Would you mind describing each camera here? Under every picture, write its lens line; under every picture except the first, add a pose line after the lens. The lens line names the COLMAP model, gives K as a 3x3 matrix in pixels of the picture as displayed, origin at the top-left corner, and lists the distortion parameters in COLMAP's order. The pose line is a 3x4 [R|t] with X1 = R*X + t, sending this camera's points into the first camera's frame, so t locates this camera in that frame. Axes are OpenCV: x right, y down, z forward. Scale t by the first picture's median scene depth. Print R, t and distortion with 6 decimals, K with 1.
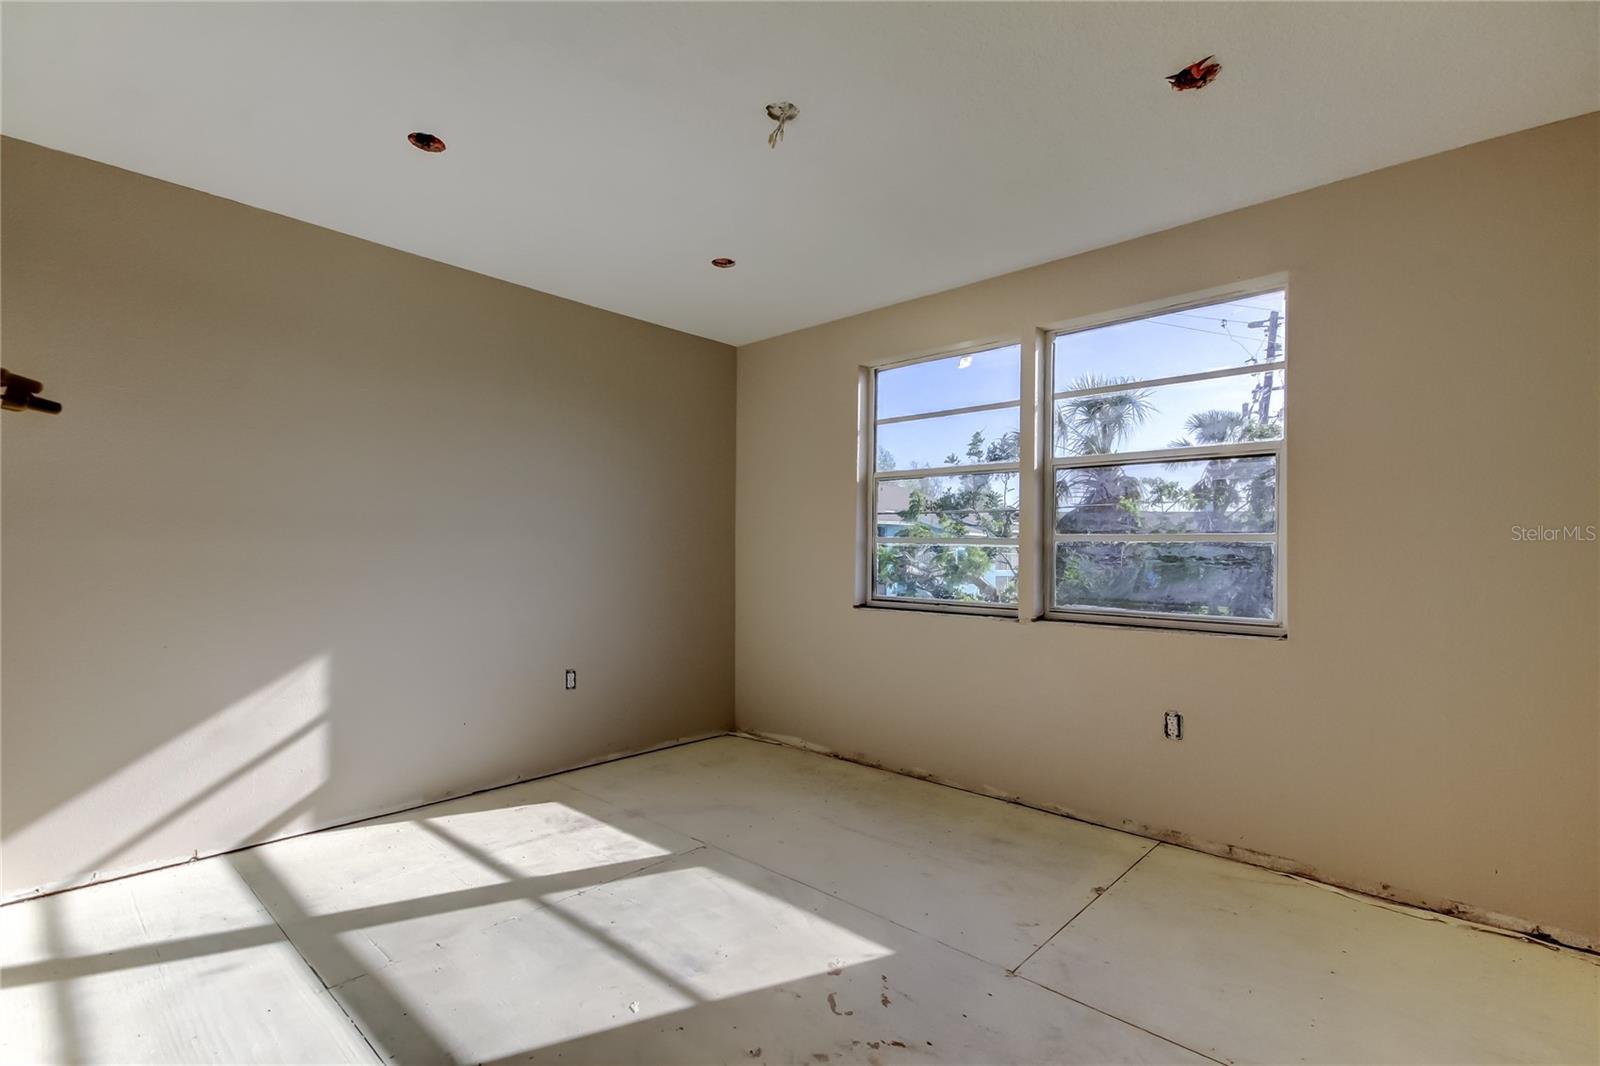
lens RADIAL K [[739.2, 0, 805.7], [0, 739.2, 544.8], [0, 0, 1]] dist [0.013880, -0.000638]
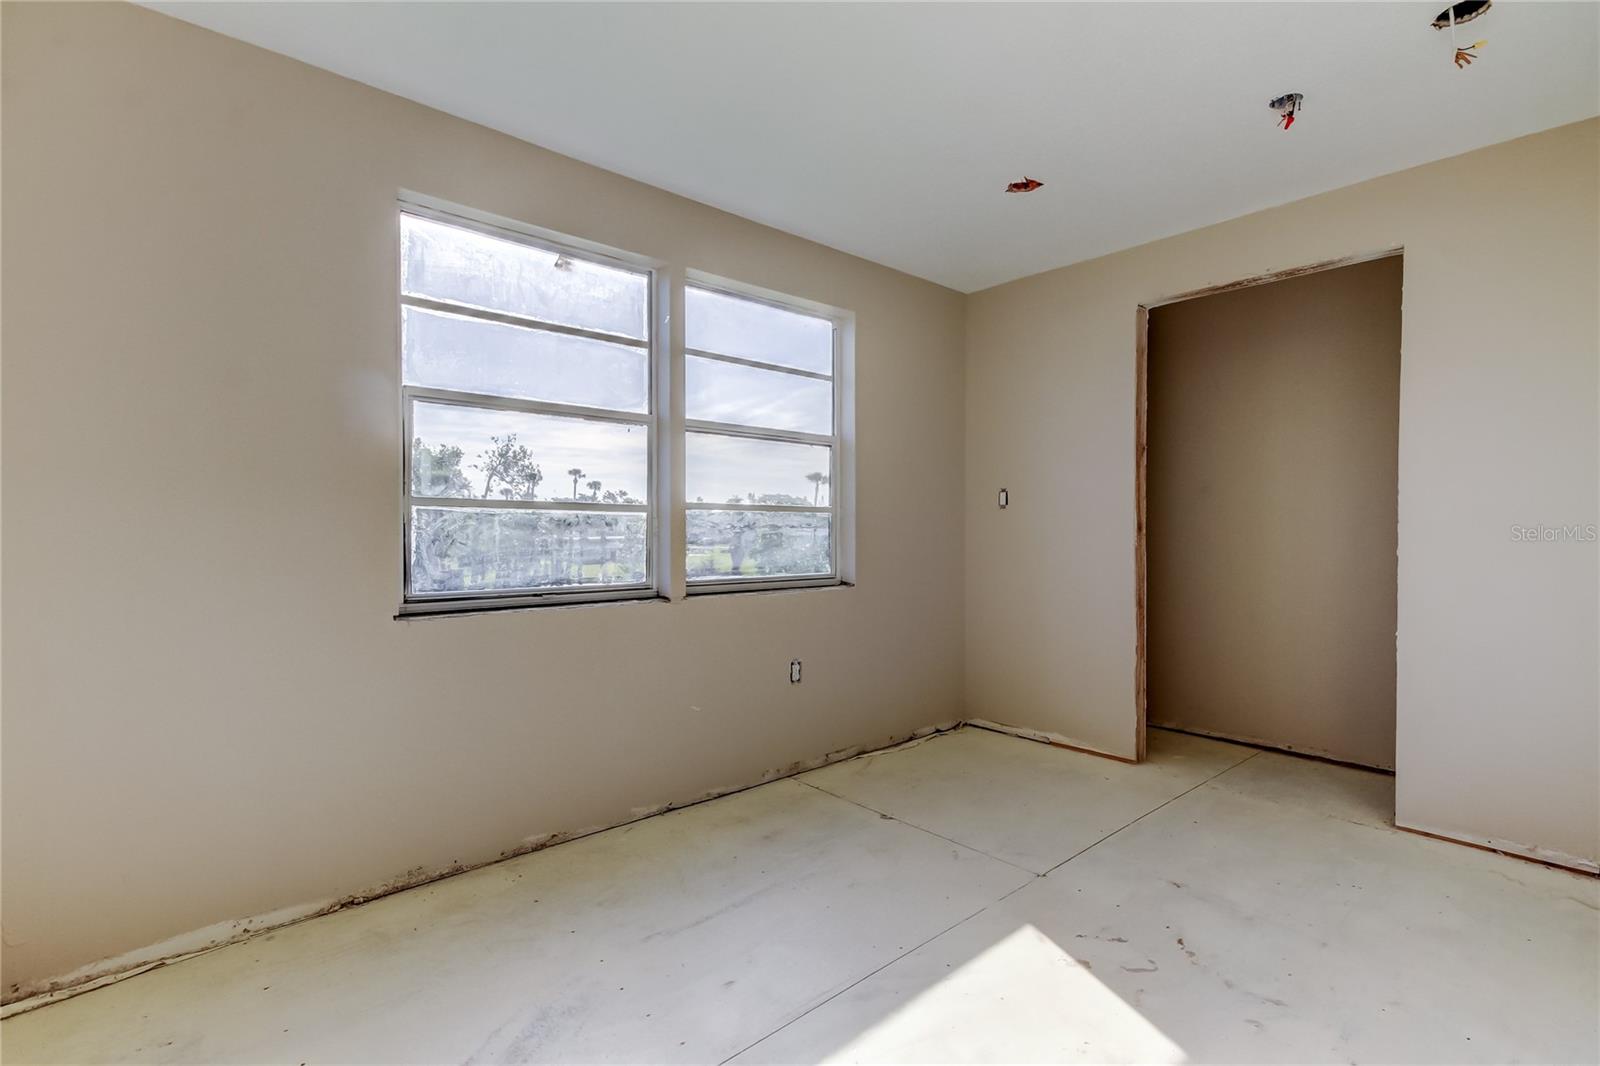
lens RADIAL K [[739.2, 0, 805.7], [0, 739.2, 544.8], [0, 0, 1]] dist [0.013880, -0.000638]
pose [[0.101586, -0.030808, 0.994350, -0.598982], [-0.007793, 0.999465, 0.031763, 0.008817], [-0.994796, -0.010975, 0.101292, 0.817928]]
